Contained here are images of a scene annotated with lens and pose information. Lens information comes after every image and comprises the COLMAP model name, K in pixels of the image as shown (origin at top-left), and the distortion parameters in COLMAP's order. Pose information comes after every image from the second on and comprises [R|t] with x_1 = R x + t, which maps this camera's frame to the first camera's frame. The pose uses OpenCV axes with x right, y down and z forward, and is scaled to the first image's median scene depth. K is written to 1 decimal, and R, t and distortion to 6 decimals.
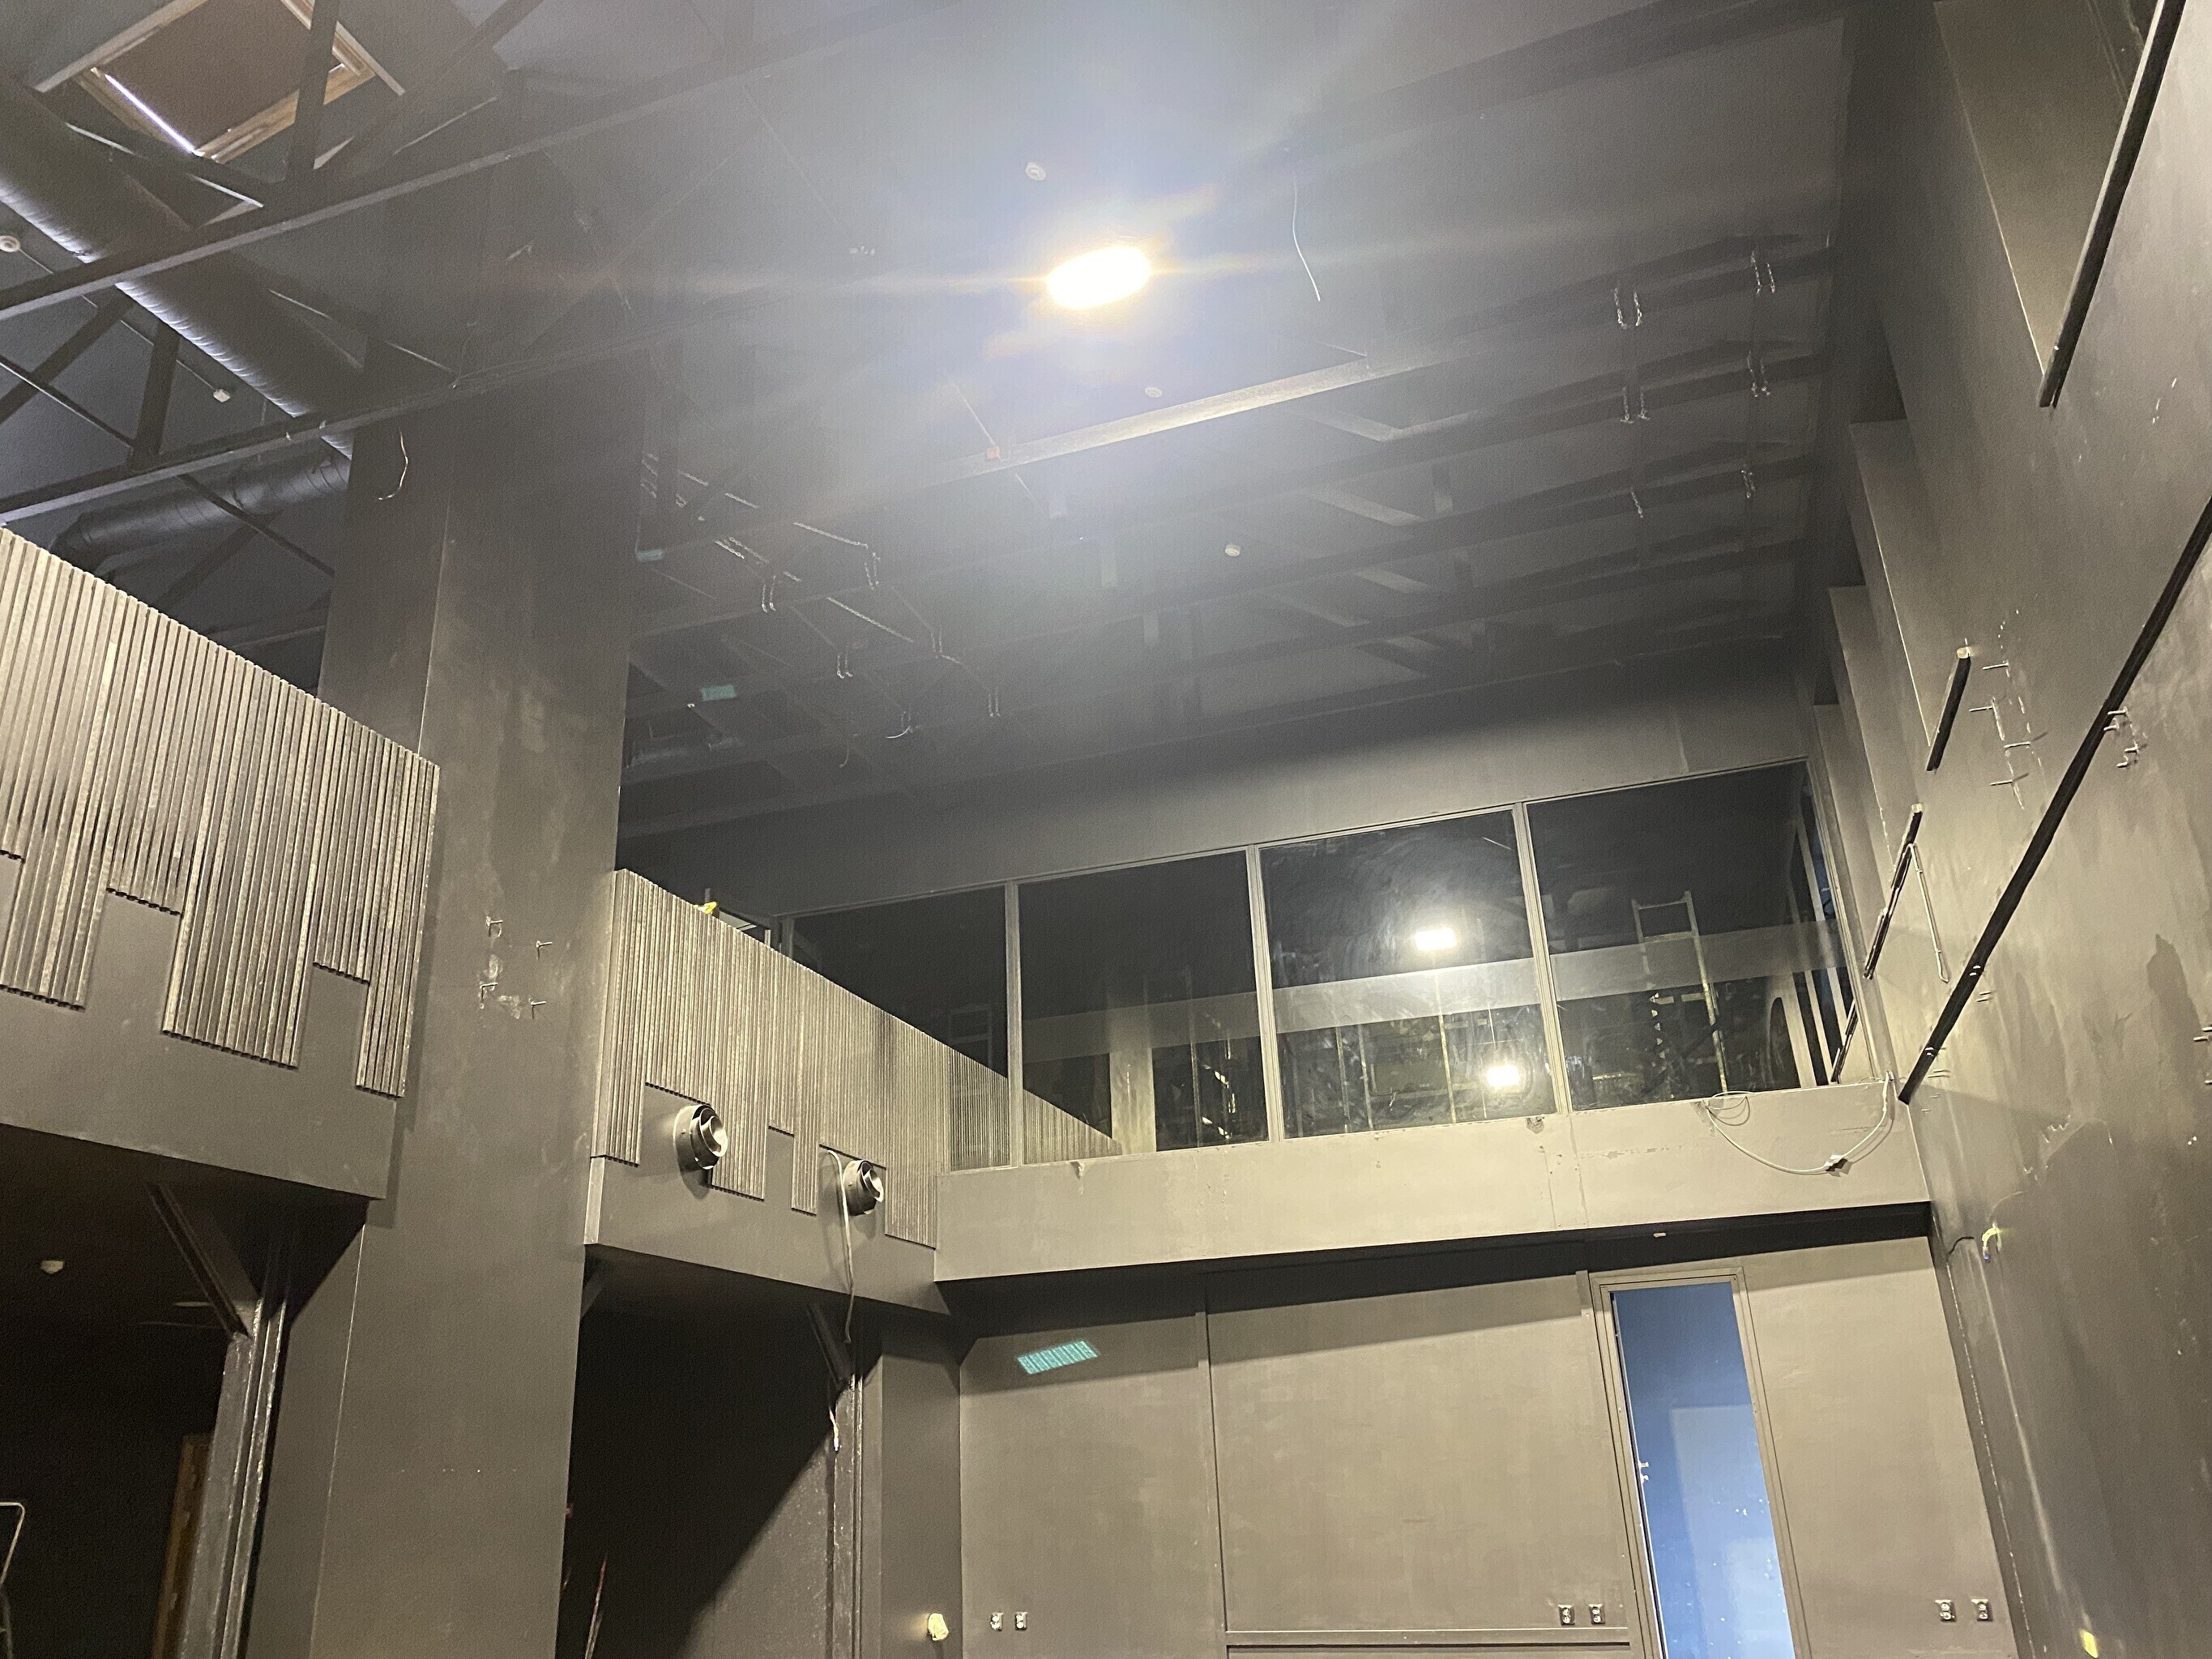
lens RADIAL K [[1673.6, 0, 1098.1], [0, 1673.6, 834.3], [0, 0, 1]] dist [0.062122, -0.067061]
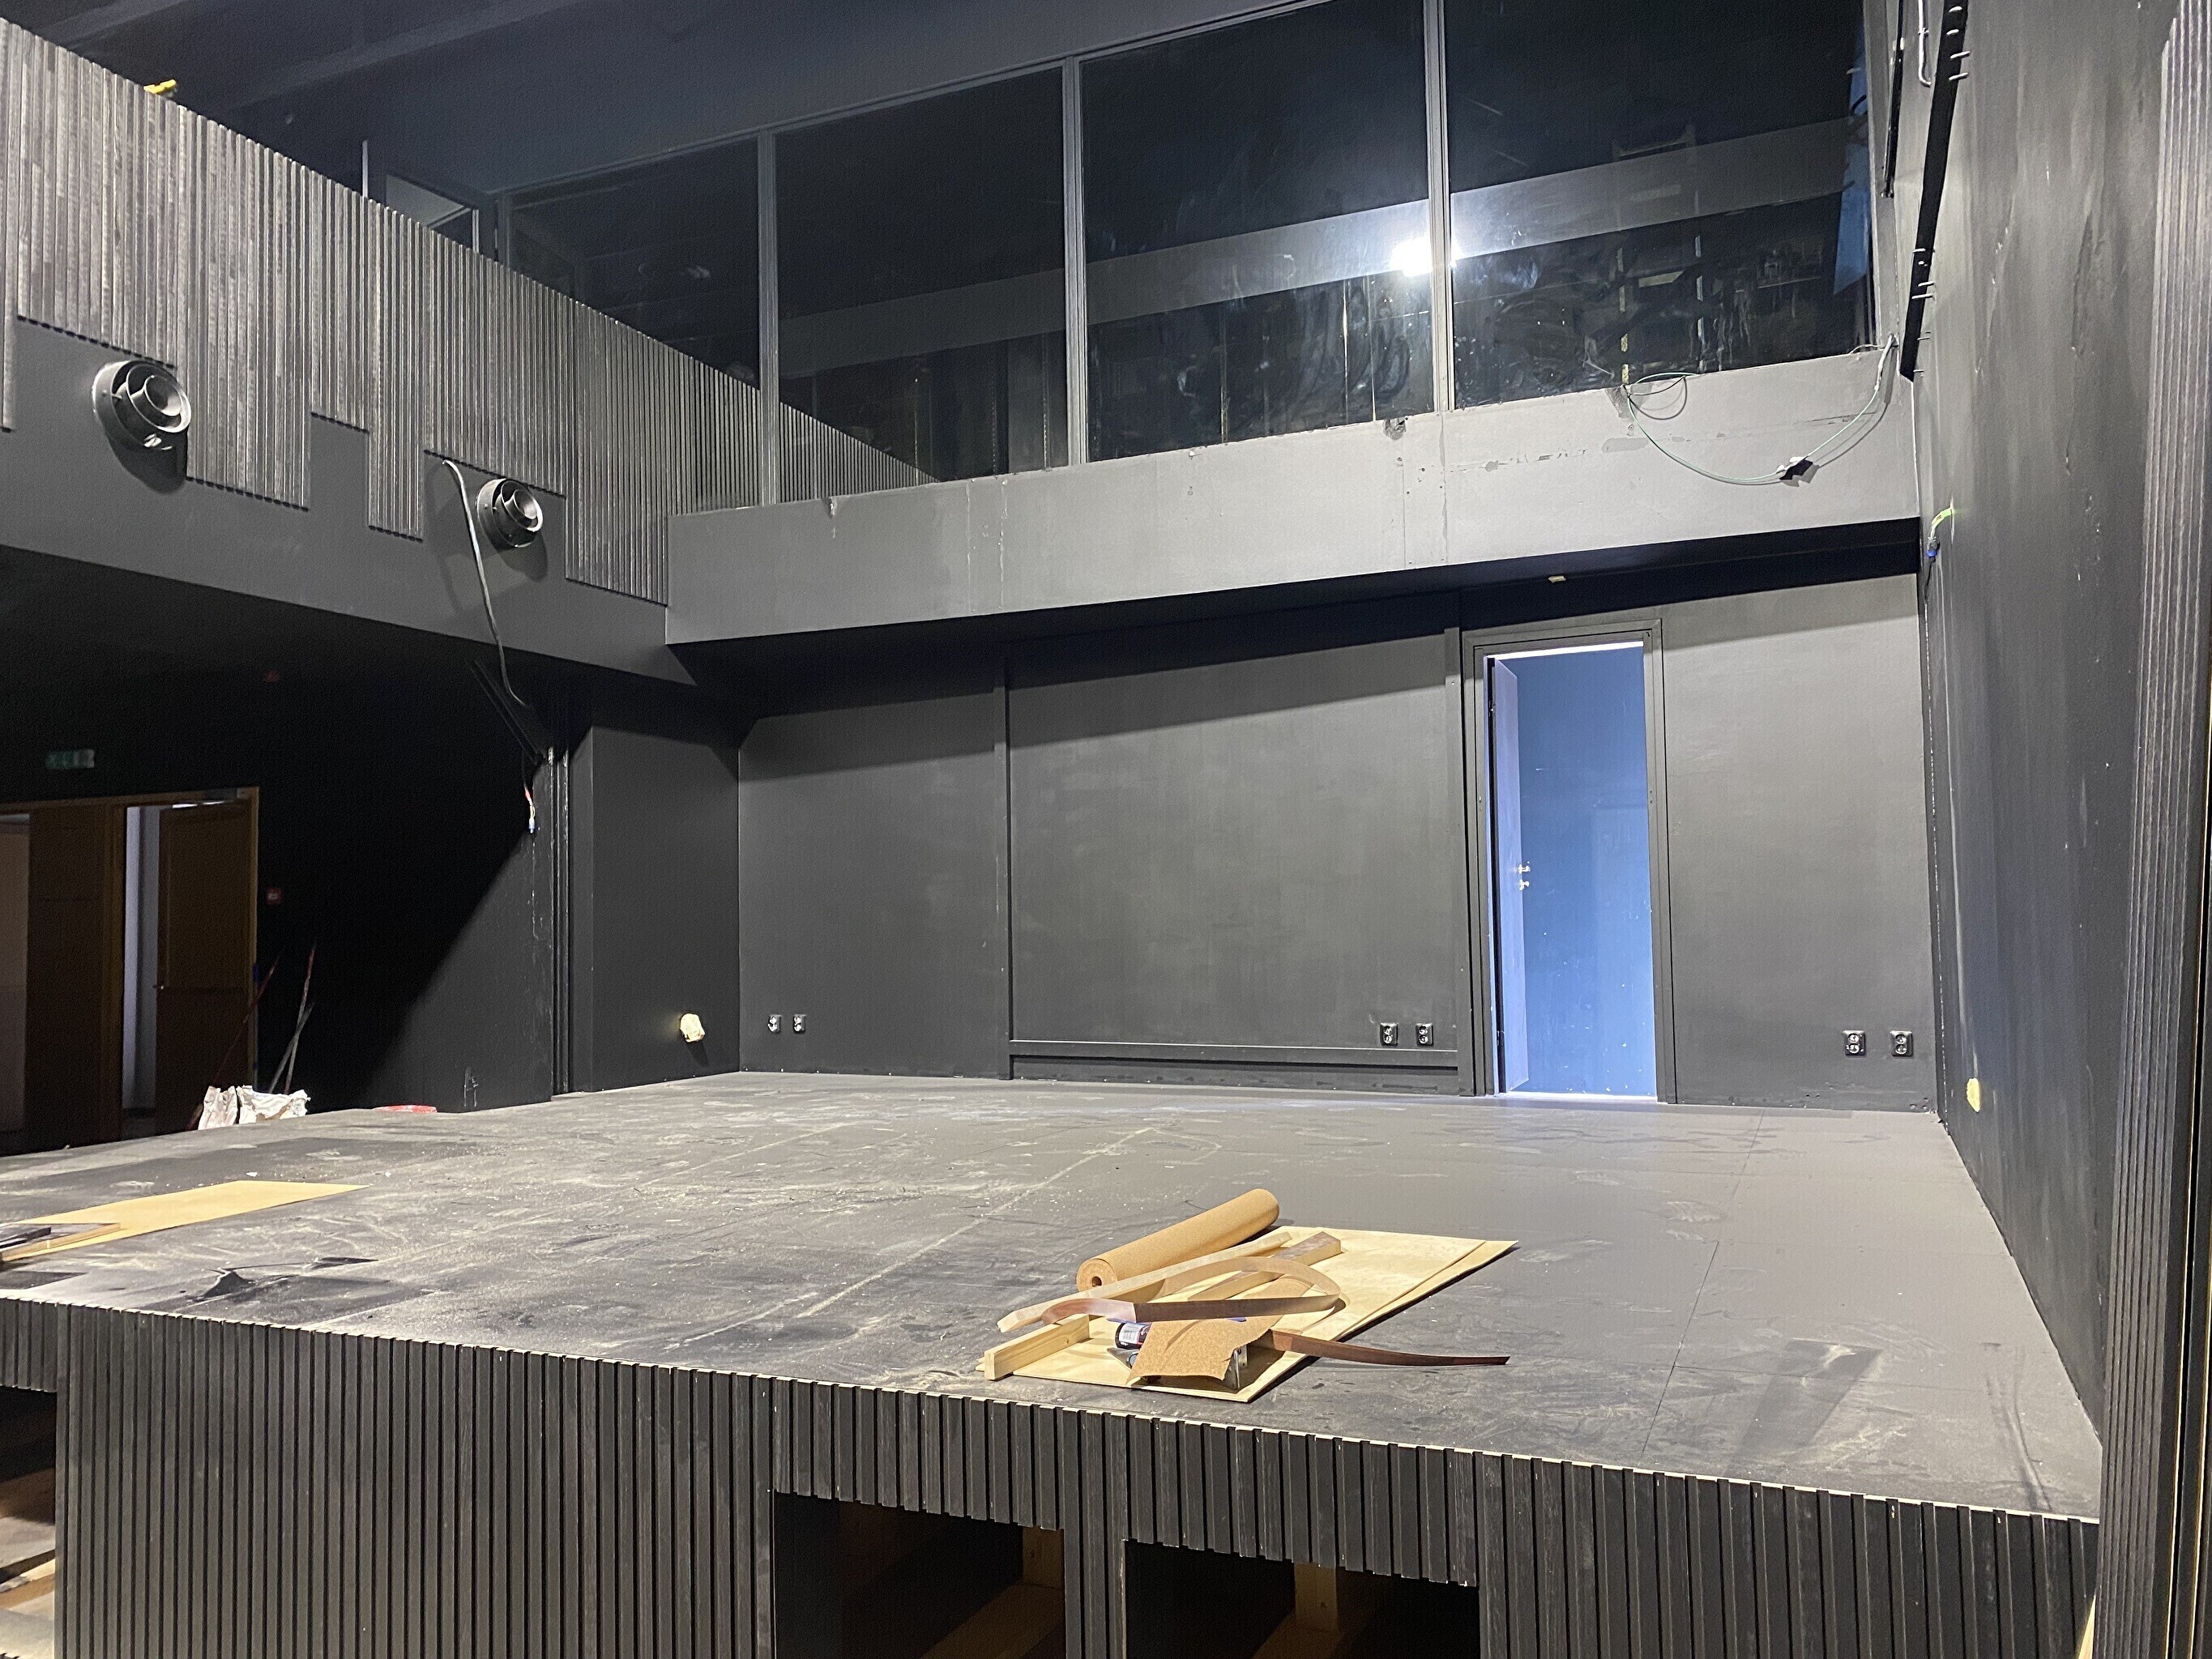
lens RADIAL K [[1673.6, 0, 1098.1], [0, 1673.6, 834.3], [0, 0, 1]] dist [0.062122, -0.067061]
pose [[0.995622, 0.018614, -0.091595, 0.200177], [0.011190, 0.949182, 0.314527, 0.107302], [0.092795, -0.314175, 0.944819, 0.239610]]
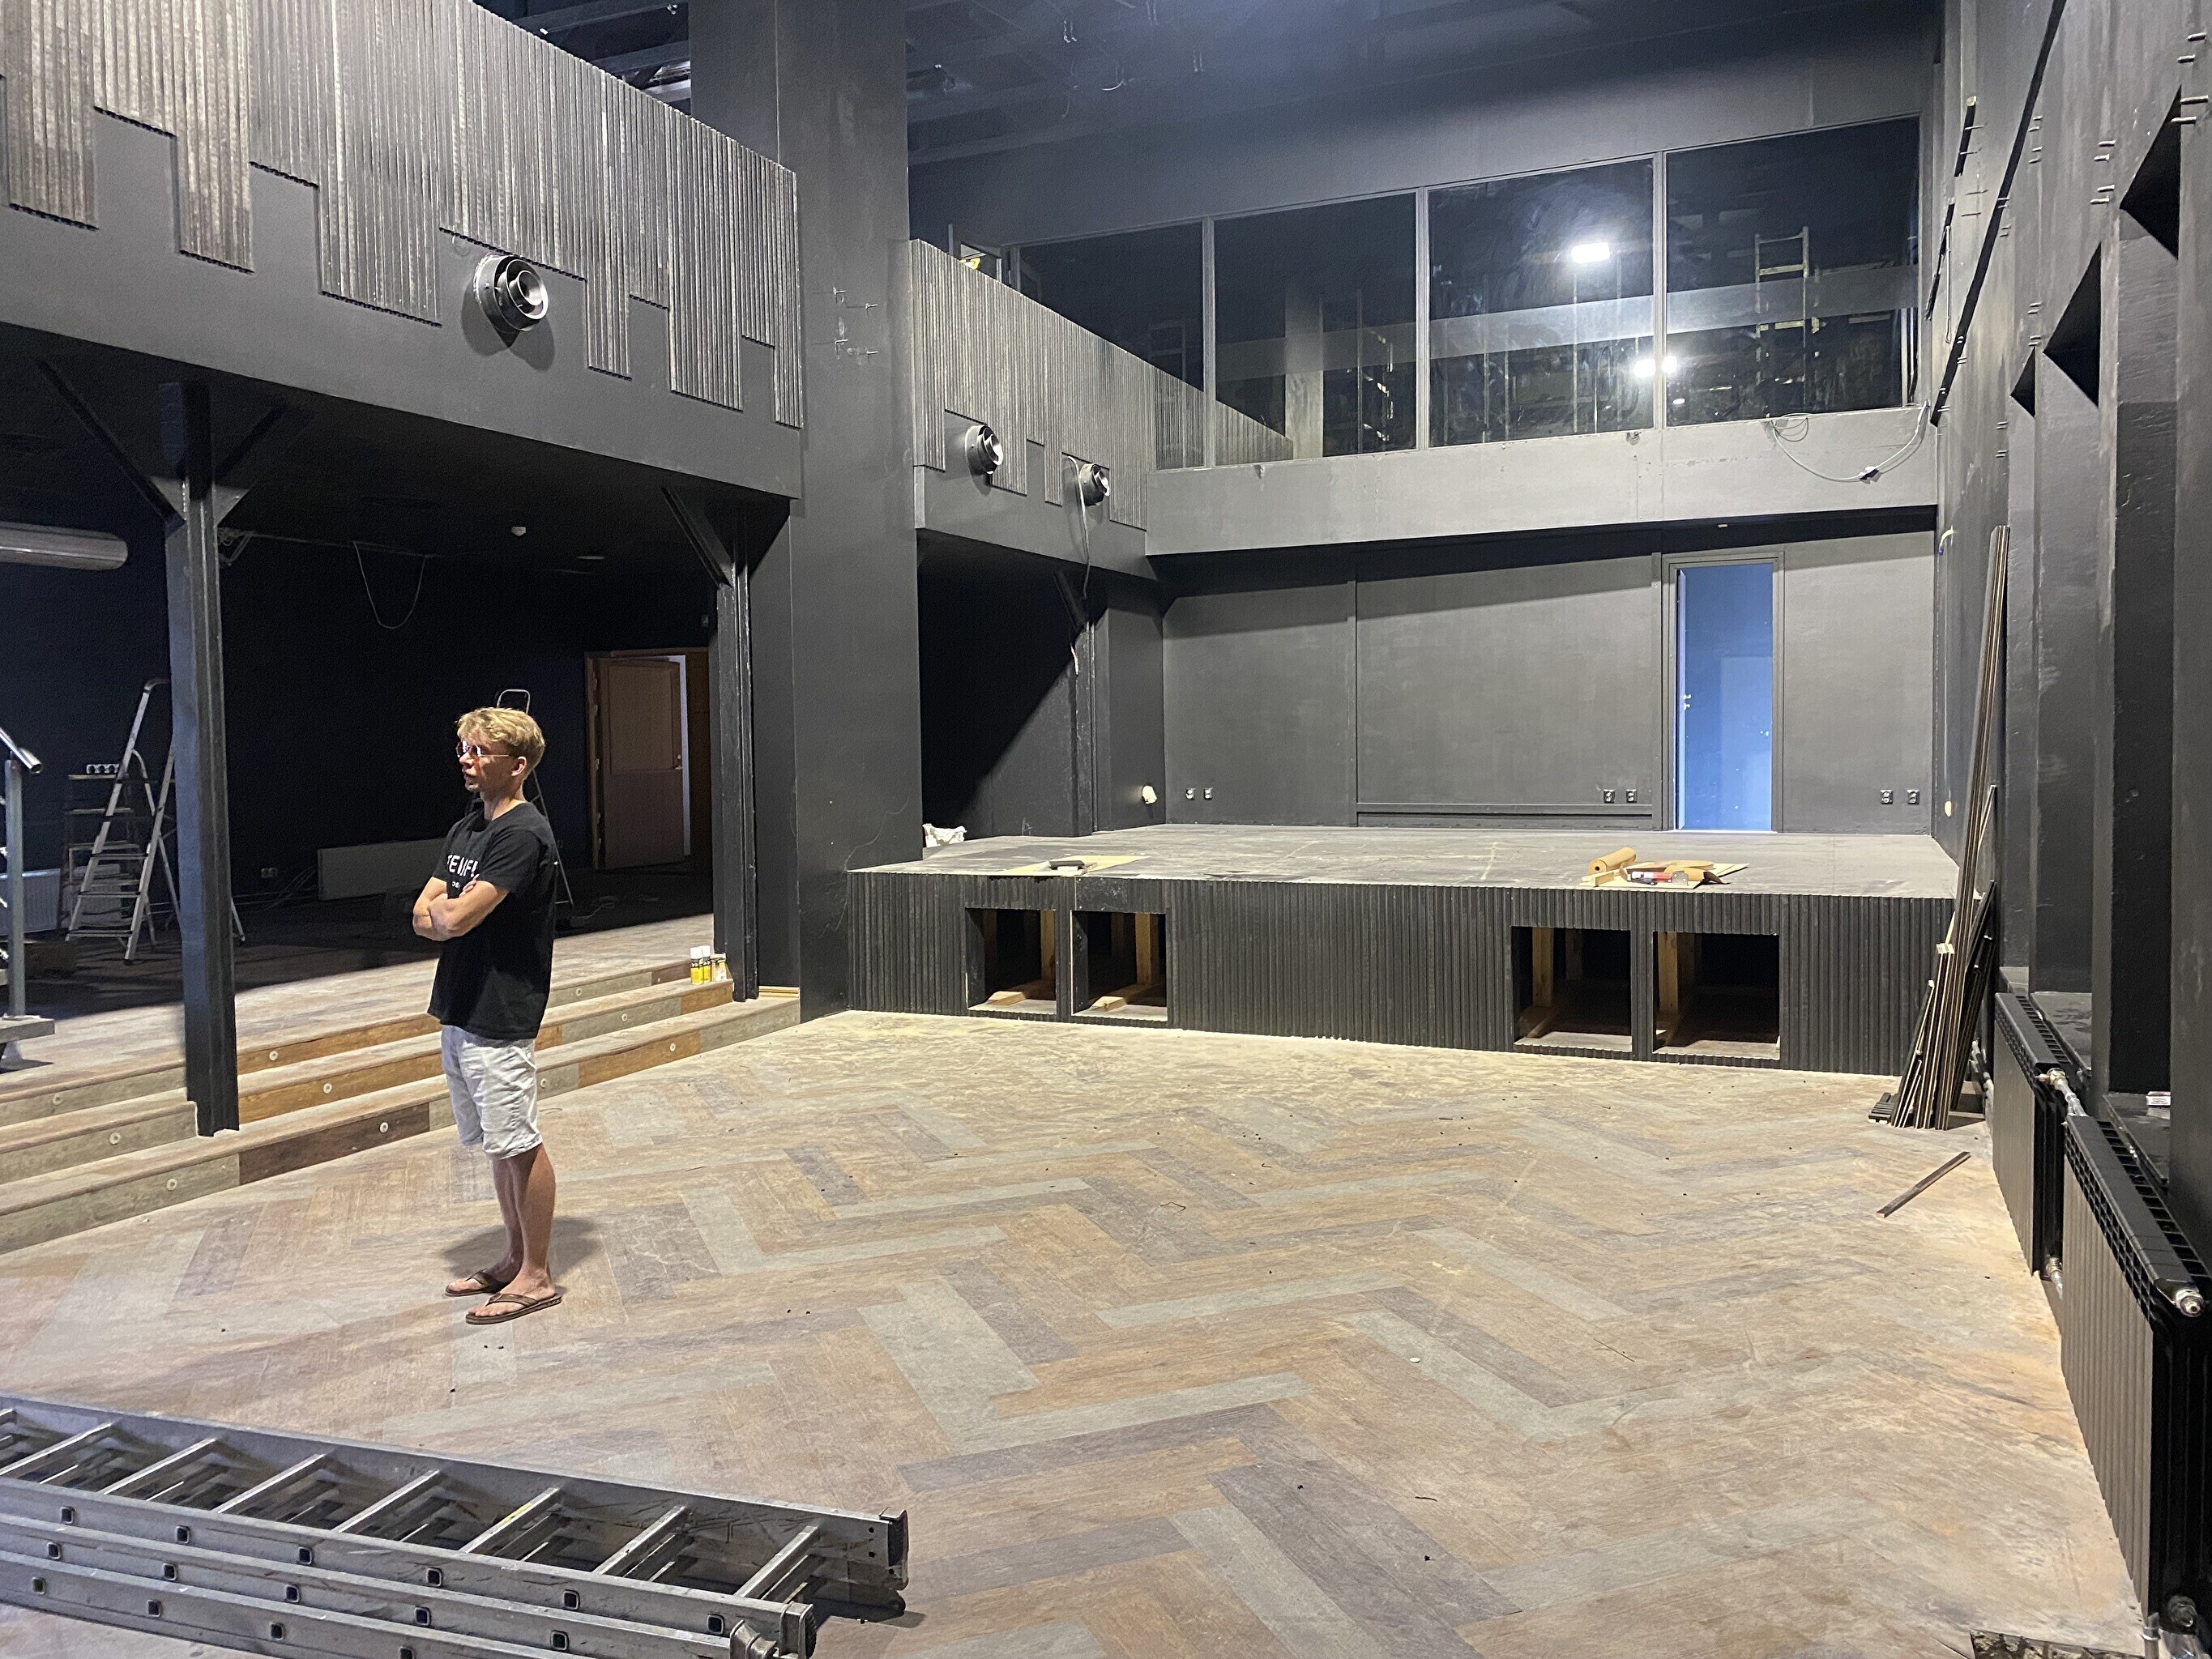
lens RADIAL K [[1678.8, 0, 1085.5], [0, 1678.8, 806.5], [0, 0, 1]] dist [0.073836, -0.191168]
pose [[0.994935, 0.030338, -0.095828, -0.014668], [0.010864, 0.915320, 0.402580, -0.085351], [0.099927, -0.401582, 0.910355, -0.284136]]
